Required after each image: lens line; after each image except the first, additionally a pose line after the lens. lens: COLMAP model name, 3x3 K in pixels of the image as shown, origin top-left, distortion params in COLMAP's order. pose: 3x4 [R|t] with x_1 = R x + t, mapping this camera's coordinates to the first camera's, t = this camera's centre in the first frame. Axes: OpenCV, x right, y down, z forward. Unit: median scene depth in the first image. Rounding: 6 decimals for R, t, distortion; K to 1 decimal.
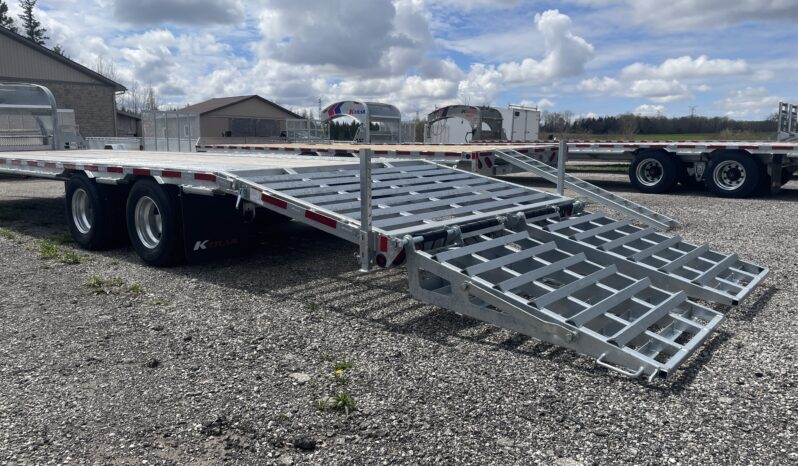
lens RADIAL K [[604.4, 0, 394.8], [0, 604.4, 231.7], [0, 0, 1]] dist [0.078436, -0.096061]
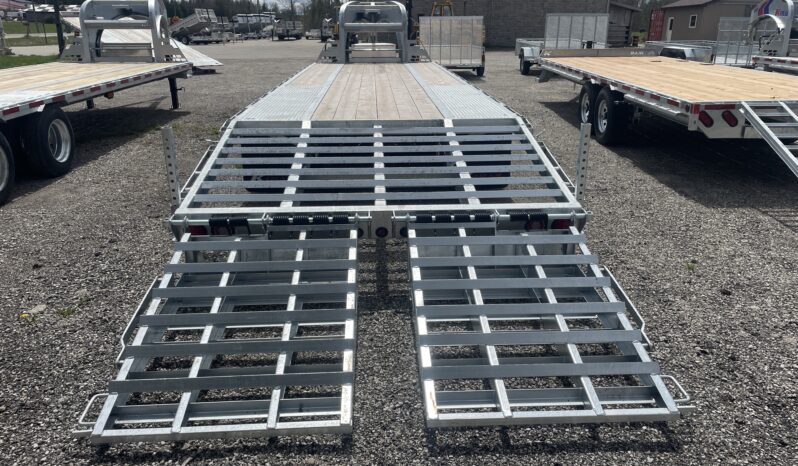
lens RADIAL K [[604.4, 0, 394.8], [0, 604.4, 231.7], [0, 0, 1]] dist [0.078436, -0.096061]
pose [[0.671015, 0.243672, -0.700259, 0.697148], [-0.116443, 0.967367, 0.225038, -0.170146], [0.732243, -0.069464, 0.677492, 0.388855]]
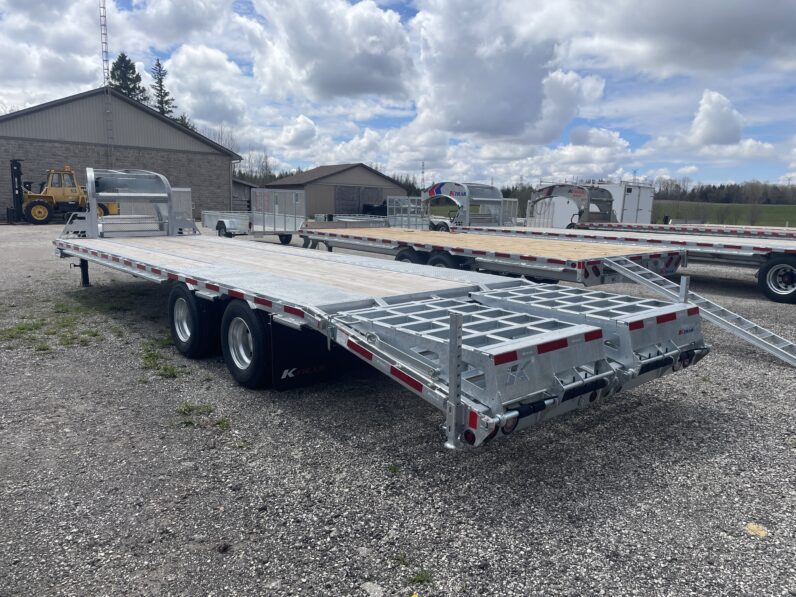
lens RADIAL K [[599.6, 0, 398.0], [0, 599.6, 298.5], [0, 0, 1]] dist [0.093176, -0.127713]
pose [[0.986995, 0.042883, -0.154924, 0.001790], [-0.041632, 0.999069, 0.011316, -0.116420], [0.155265, -0.004719, 0.987862, 0.065768]]
